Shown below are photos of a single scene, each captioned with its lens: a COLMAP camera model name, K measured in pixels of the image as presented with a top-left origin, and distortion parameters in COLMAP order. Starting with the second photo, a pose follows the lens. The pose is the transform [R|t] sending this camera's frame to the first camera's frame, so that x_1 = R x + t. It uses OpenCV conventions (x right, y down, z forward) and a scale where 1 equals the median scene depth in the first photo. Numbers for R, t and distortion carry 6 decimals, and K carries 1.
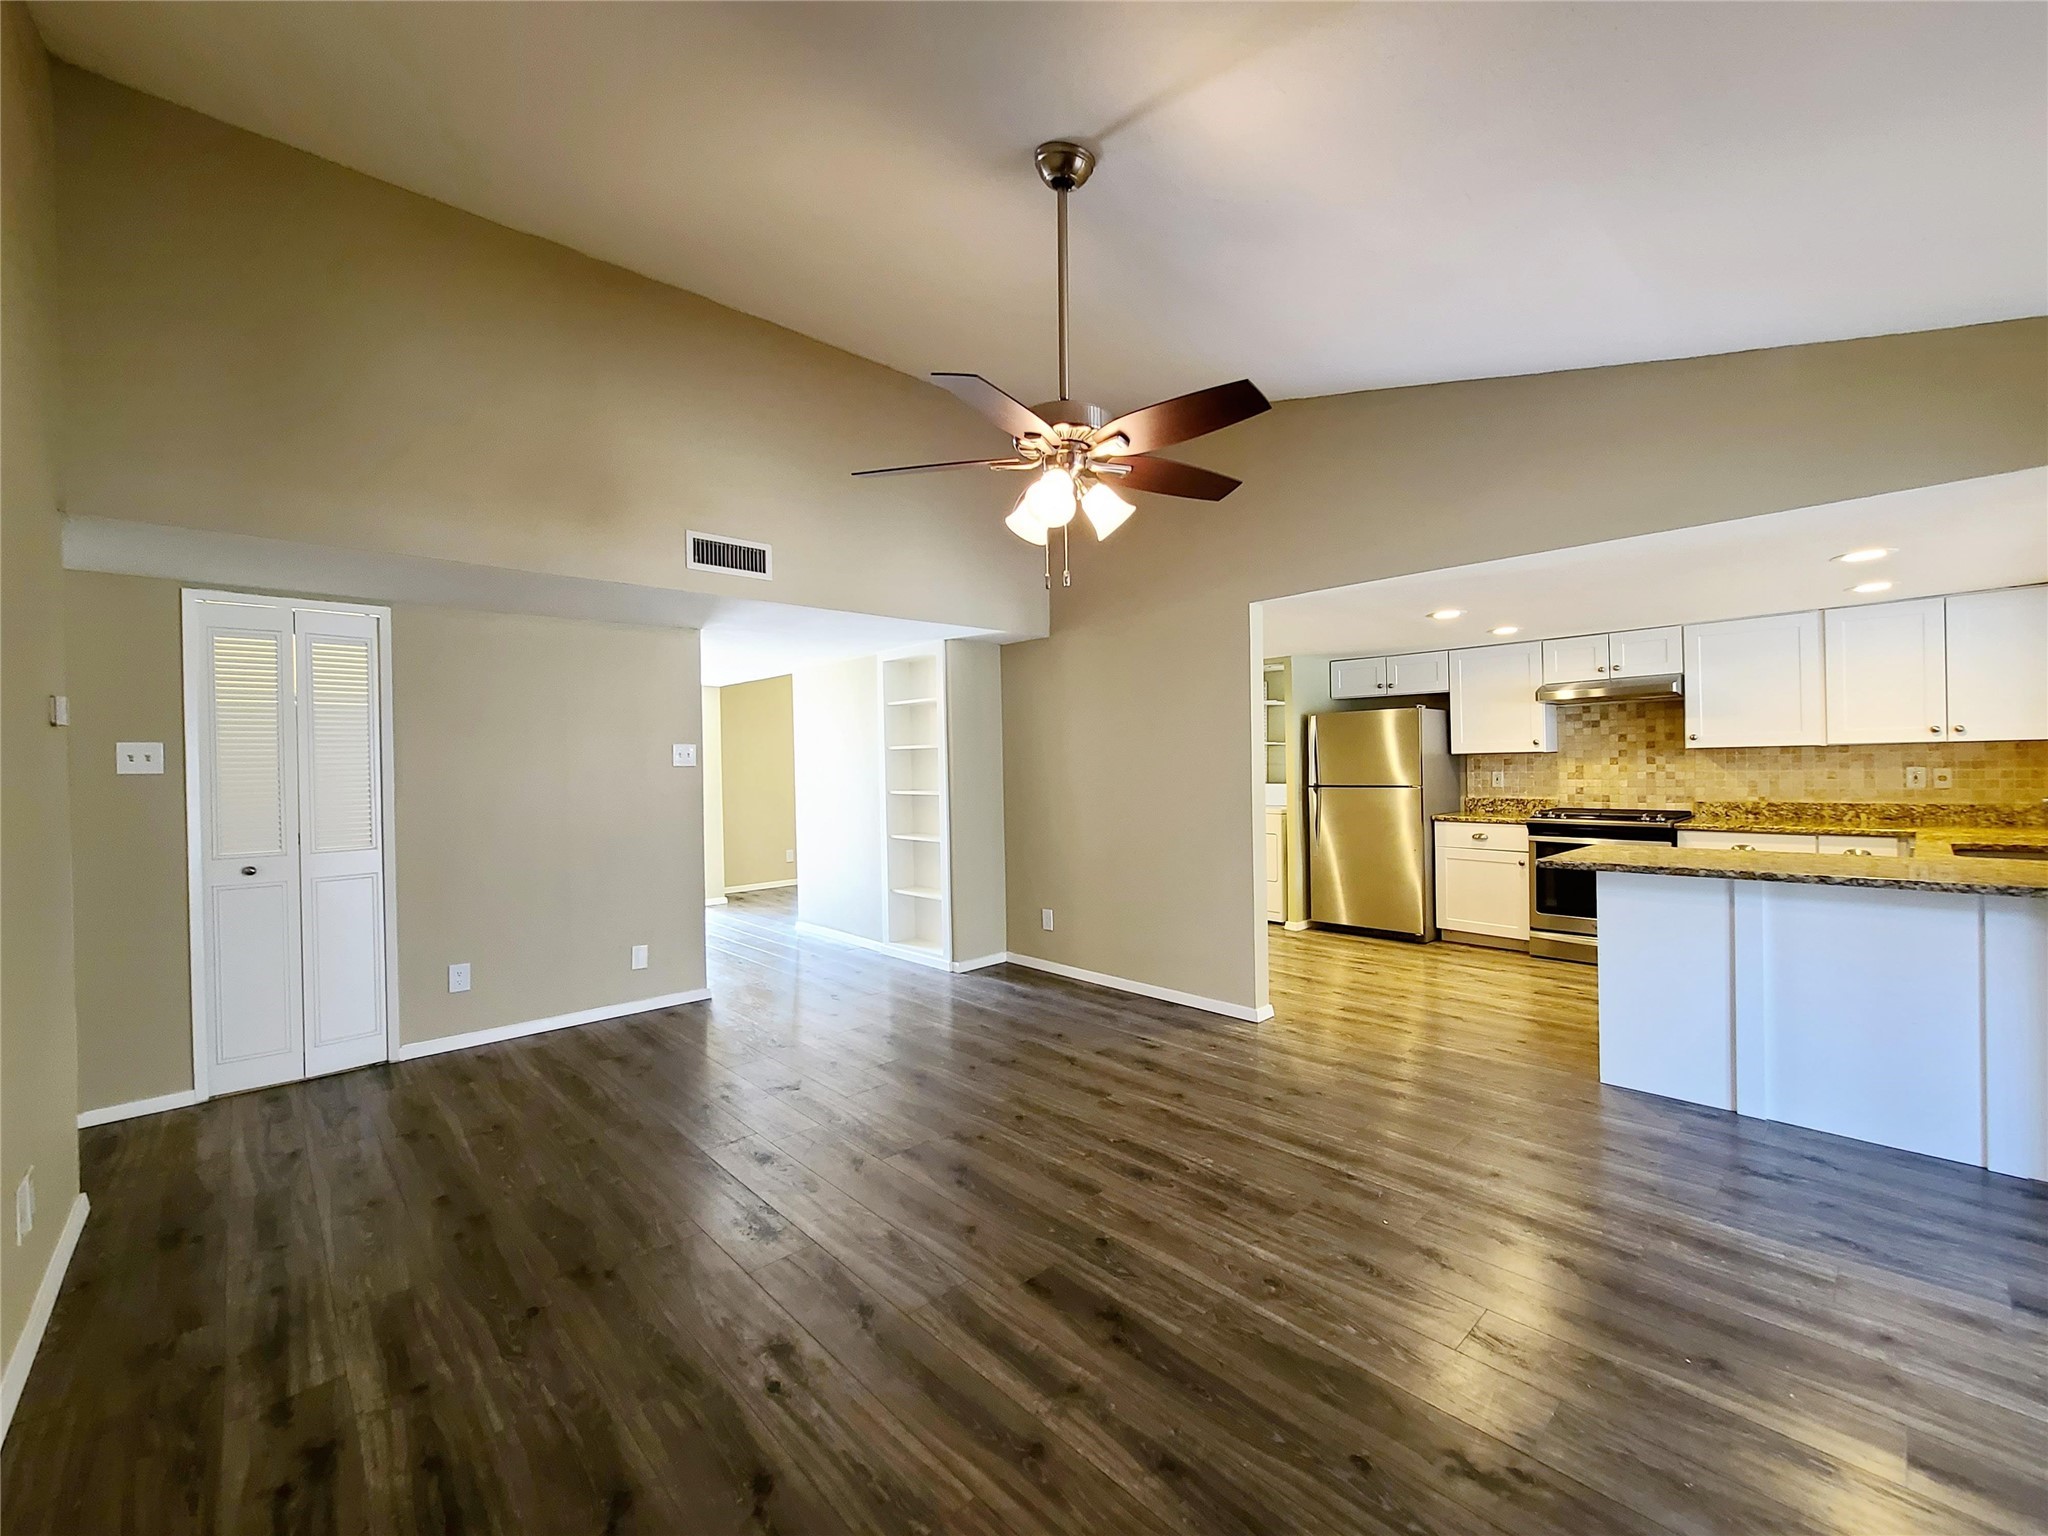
lens RADIAL K [[837.5, 0, 1029.5], [0, 837.5, 767.2], [0, 0, 1]] dist [0.001933, 0.000070]
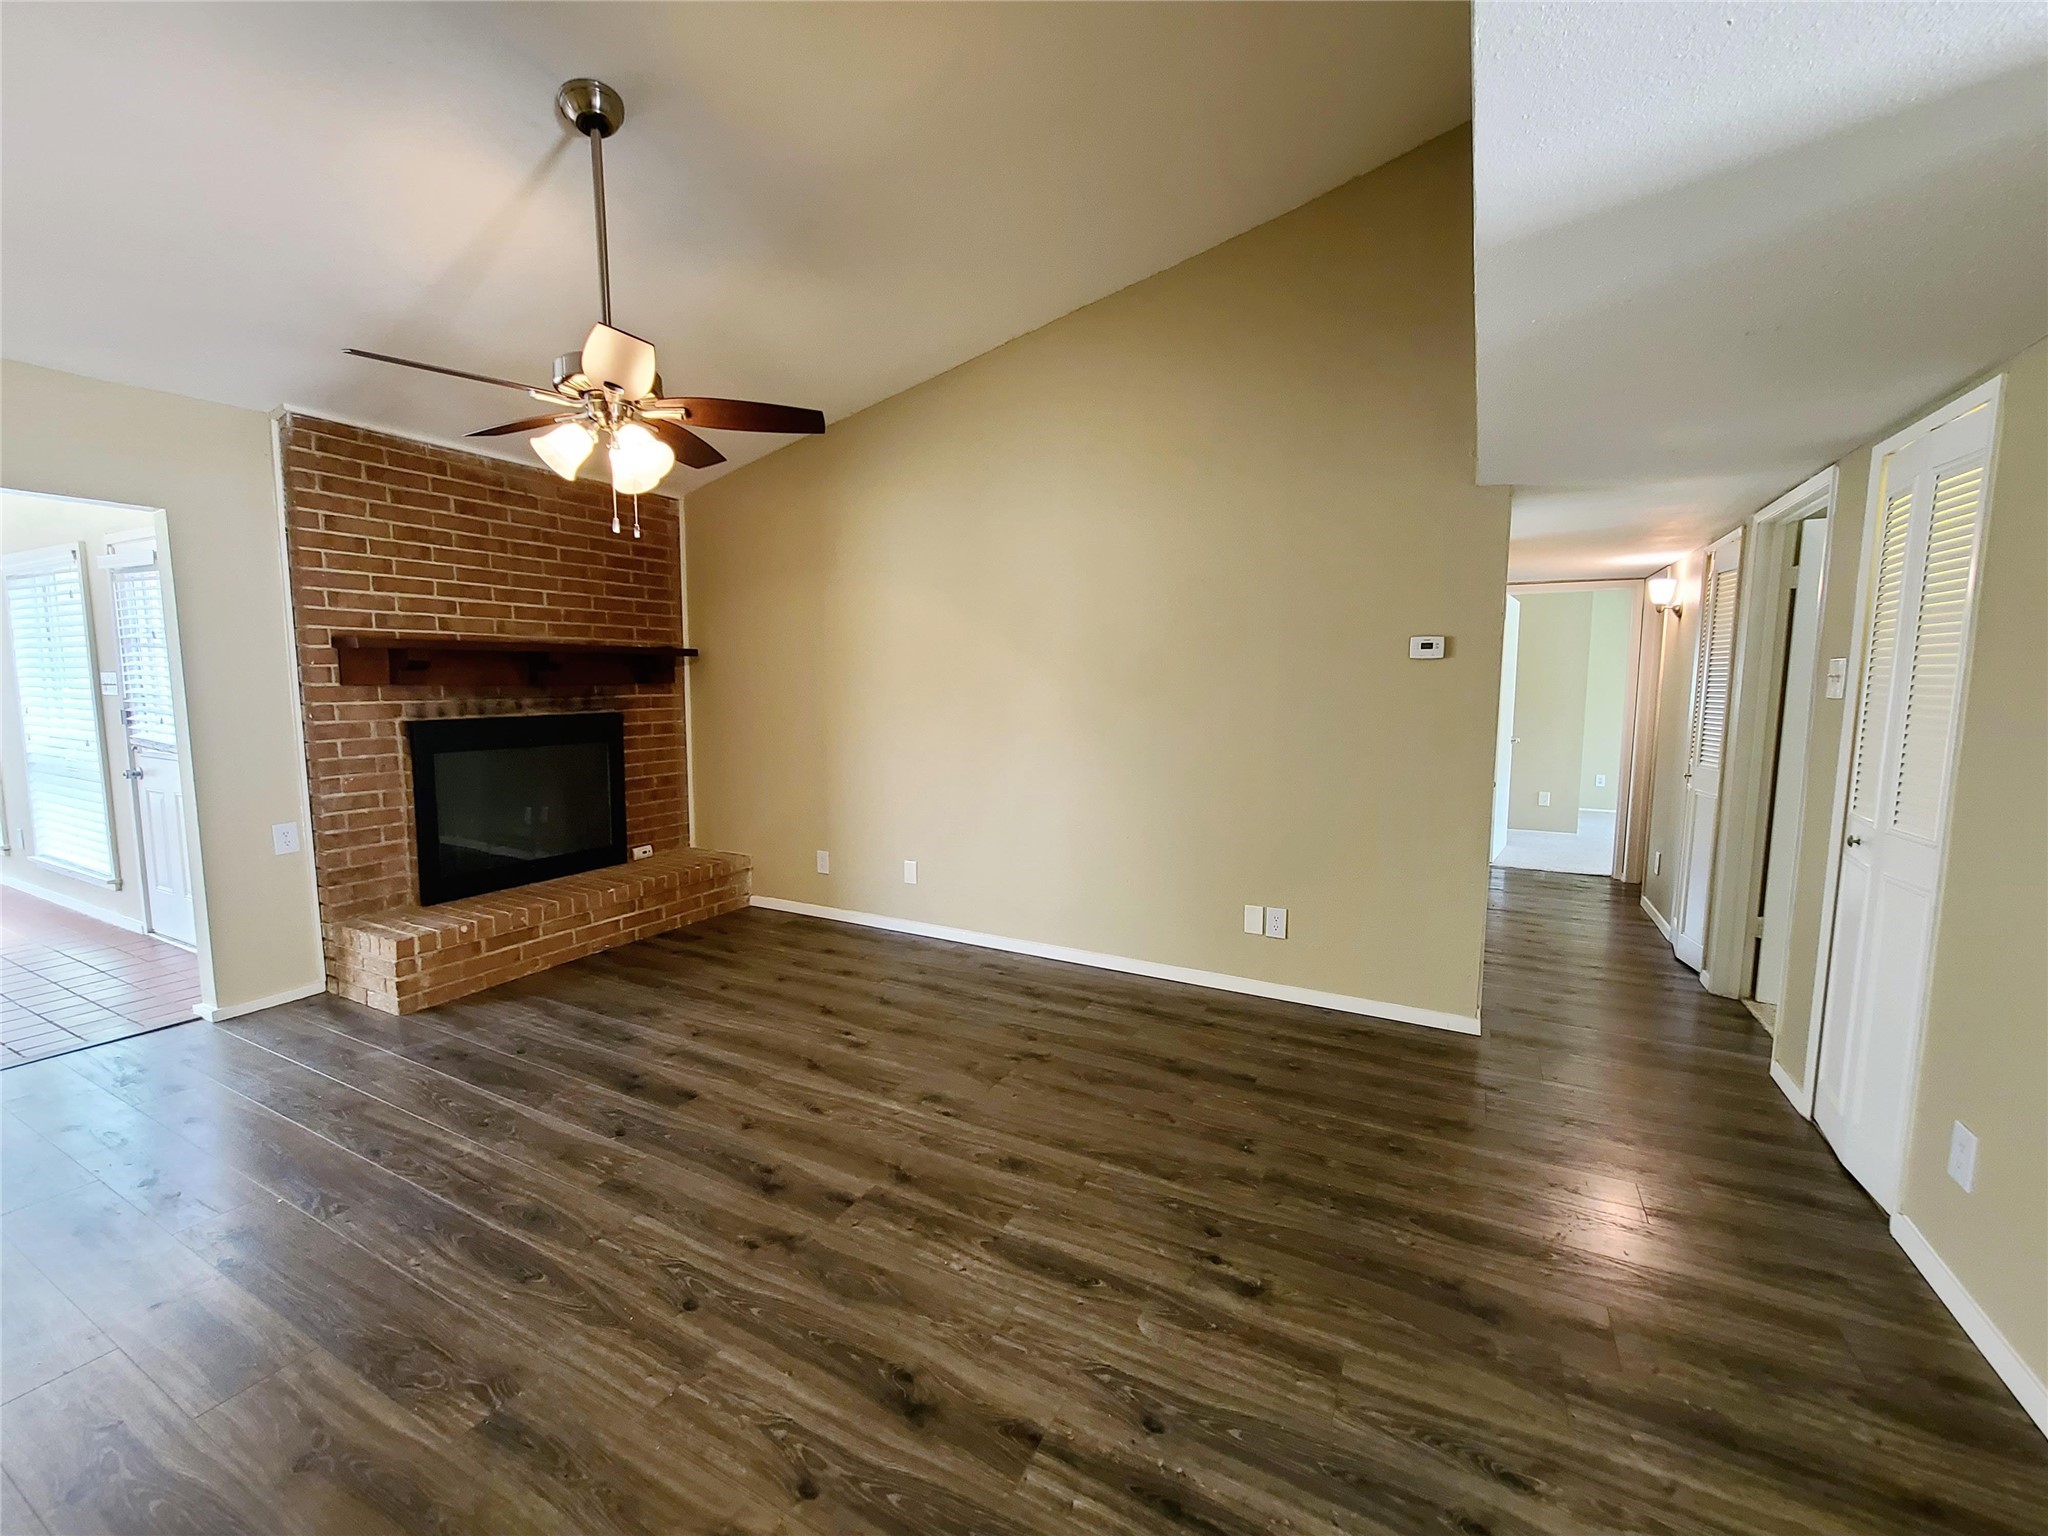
lens RADIAL K [[837.5, 0, 1033.7], [0, 837.5, 766.5], [0, 0, 1]] dist [0.001933, 0.000070]
pose [[-0.942481, 0.049937, -0.330508, -0.087383], [0.012035, 0.993206, 0.115748, -0.039538], [0.334042, 0.105113, -0.936679, 2.184103]]
